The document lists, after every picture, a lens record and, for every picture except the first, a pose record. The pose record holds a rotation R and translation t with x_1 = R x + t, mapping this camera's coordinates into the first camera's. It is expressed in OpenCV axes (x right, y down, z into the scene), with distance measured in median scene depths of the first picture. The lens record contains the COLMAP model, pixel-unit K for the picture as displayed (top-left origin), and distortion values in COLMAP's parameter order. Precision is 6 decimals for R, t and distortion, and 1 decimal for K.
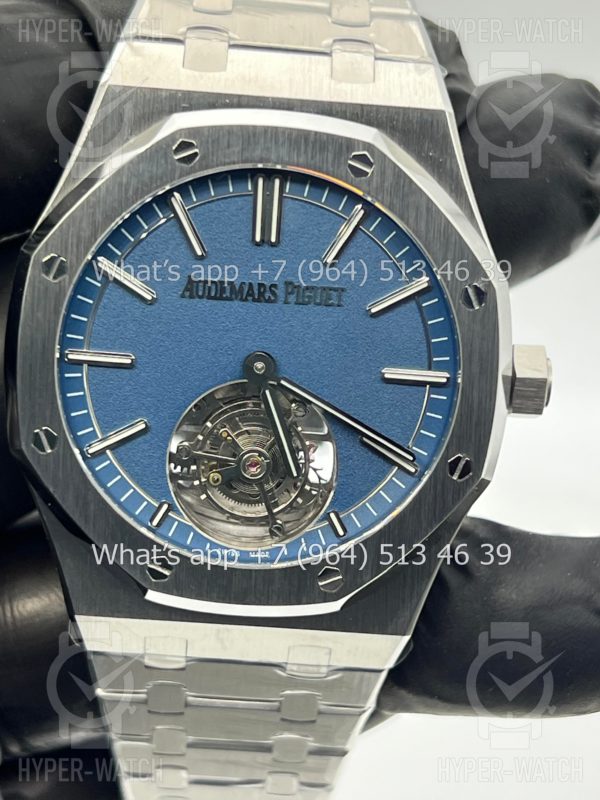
lens RADIAL K [[1923.0, 0, 301.7], [0, 1923.0, 401.4], [0, 0, 1]] dist [0.336335, -0.252286]
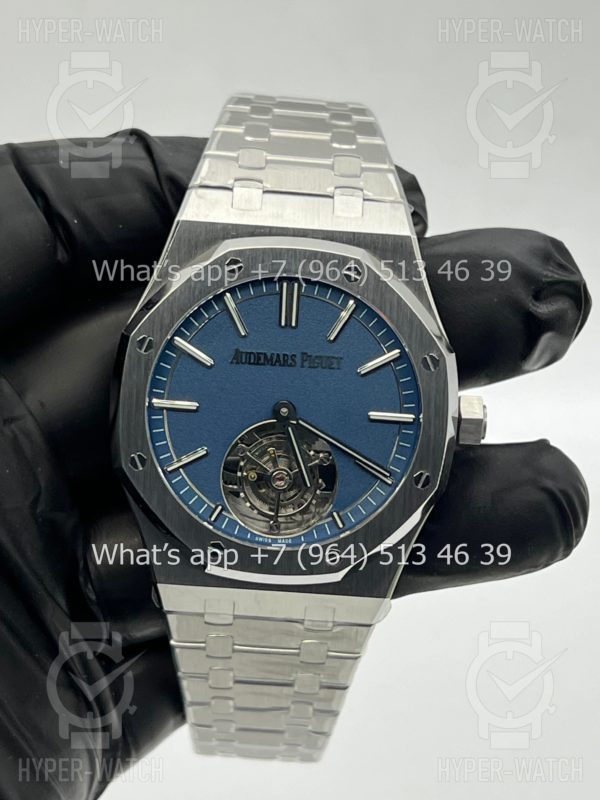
lens RADIAL K [[1923.0, 0, 301.7], [0, 1923.0, 401.4], [0, 0, 1]] dist [0.336335, -0.252286]
pose [[0.999878, -0.002826, -0.015330, 0.013599], [0.002342, 0.999502, -0.031479, 0.020471], [0.015412, 0.031439, 0.999387, -0.454812]]
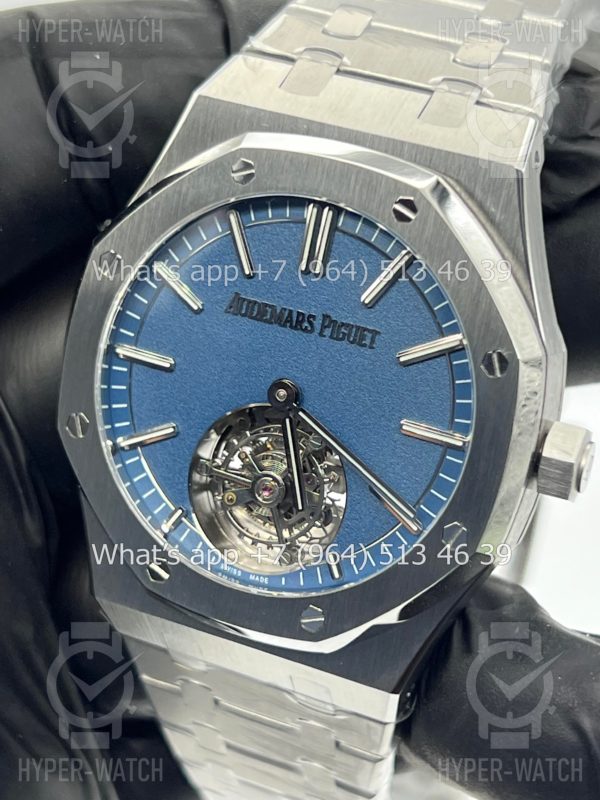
lens RADIAL K [[1923.0, 0, 301.7], [0, 1923.0, 401.4], [0, 0, 1]] dist [0.336335, -0.252286]
pose [[0.915476, 0.187174, -0.356188, 0.340849], [-0.180022, 0.982209, 0.053451, -0.068961], [0.359856, 0.015189, 0.932884, 0.073228]]
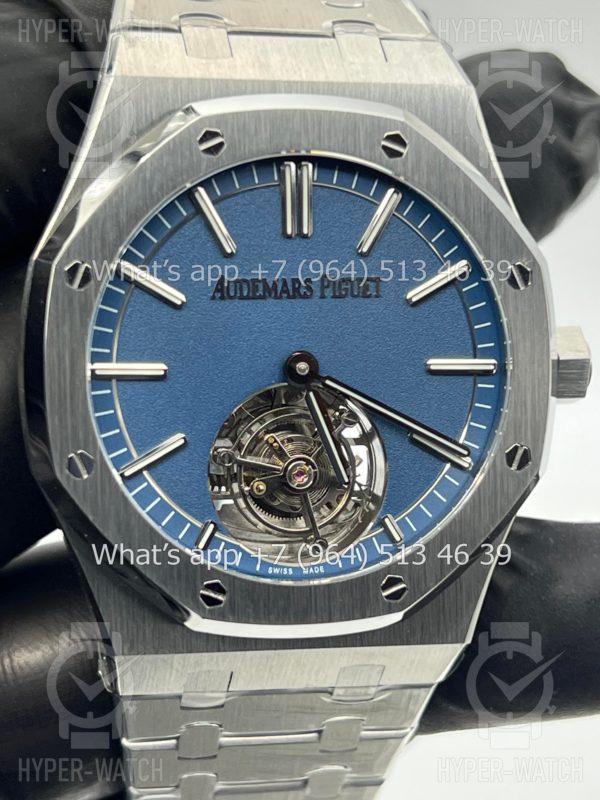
lens RADIAL K [[1923.0, 0, 301.7], [0, 1923.0, 401.4], [0, 0, 1]] dist [0.336335, -0.252286]
pose [[0.982071, -0.078723, 0.171287, -0.181975], [0.085165, 0.995897, -0.030582, 0.026700], [-0.168176, 0.044621, 0.984746, 0.081594]]
